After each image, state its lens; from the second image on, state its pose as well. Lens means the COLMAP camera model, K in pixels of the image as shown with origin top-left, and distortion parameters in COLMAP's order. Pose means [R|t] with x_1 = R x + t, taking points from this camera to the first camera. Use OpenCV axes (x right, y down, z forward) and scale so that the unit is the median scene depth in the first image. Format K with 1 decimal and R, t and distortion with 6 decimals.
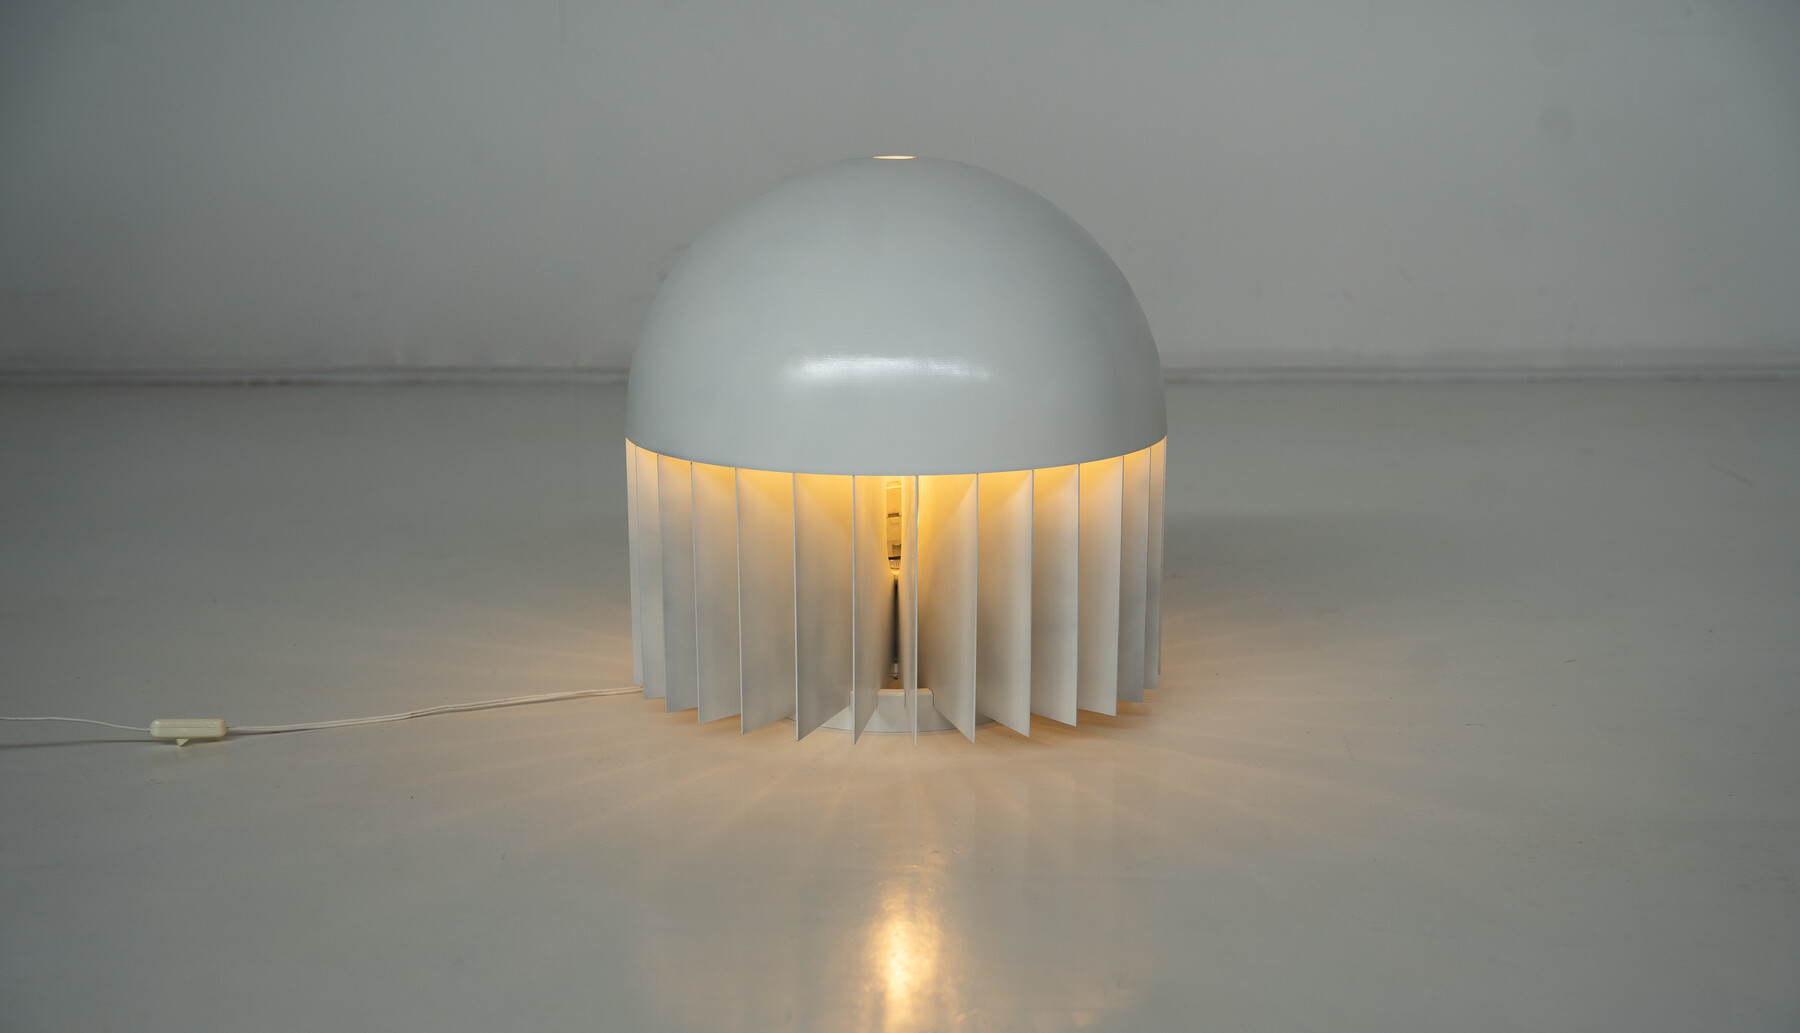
lens RADIAL K [[2608.4, 0, 907.7], [0, 2608.4, 584.1], [0, 0, 1]] dist [0.111244, 0.000000]
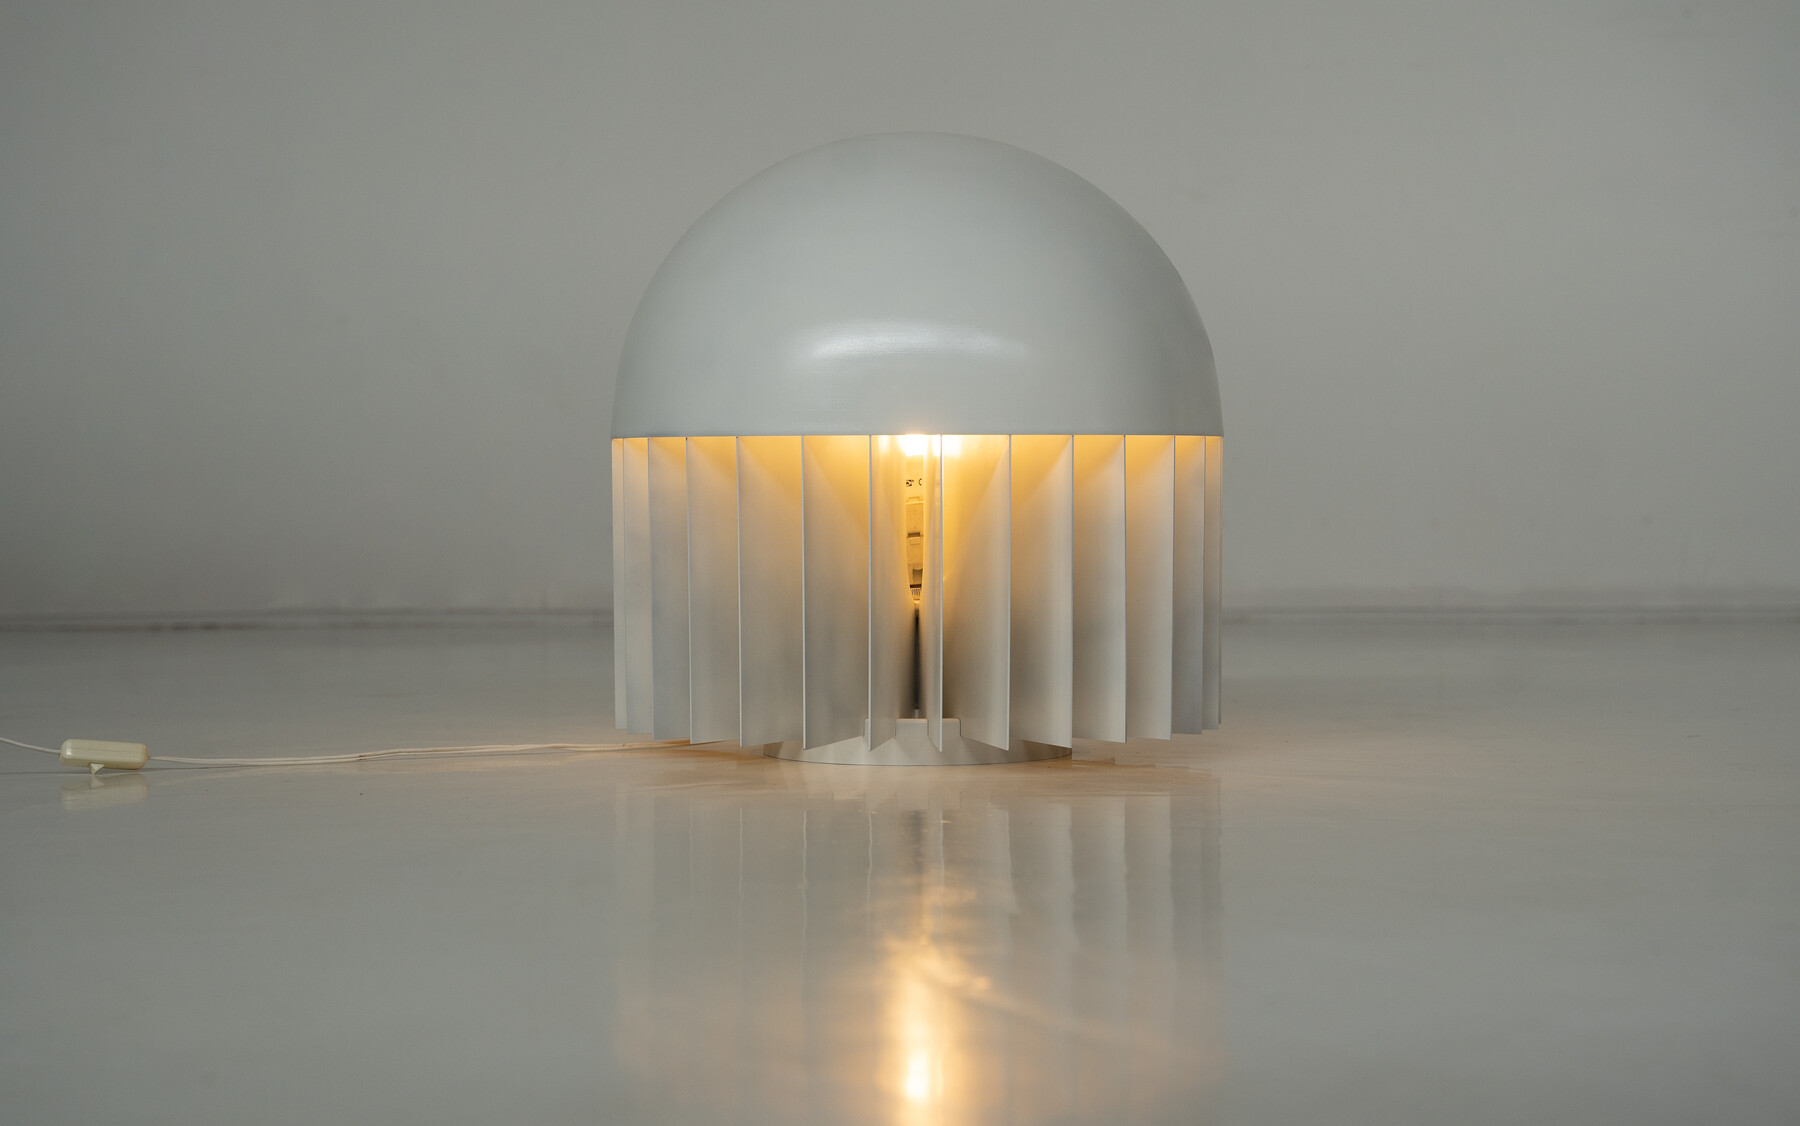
lens RADIAL K [[3057.5, 0, 898.7], [0, 3057.5, 556.6], [0, 0, 1]] dist [0.097541, 0.000000]
pose [[0.999978, -0.003075, -0.005857, -0.004646], [0.001903, 0.981676, -0.190549, 0.180219], [0.006335, 0.190534, 0.981660, -0.011593]]
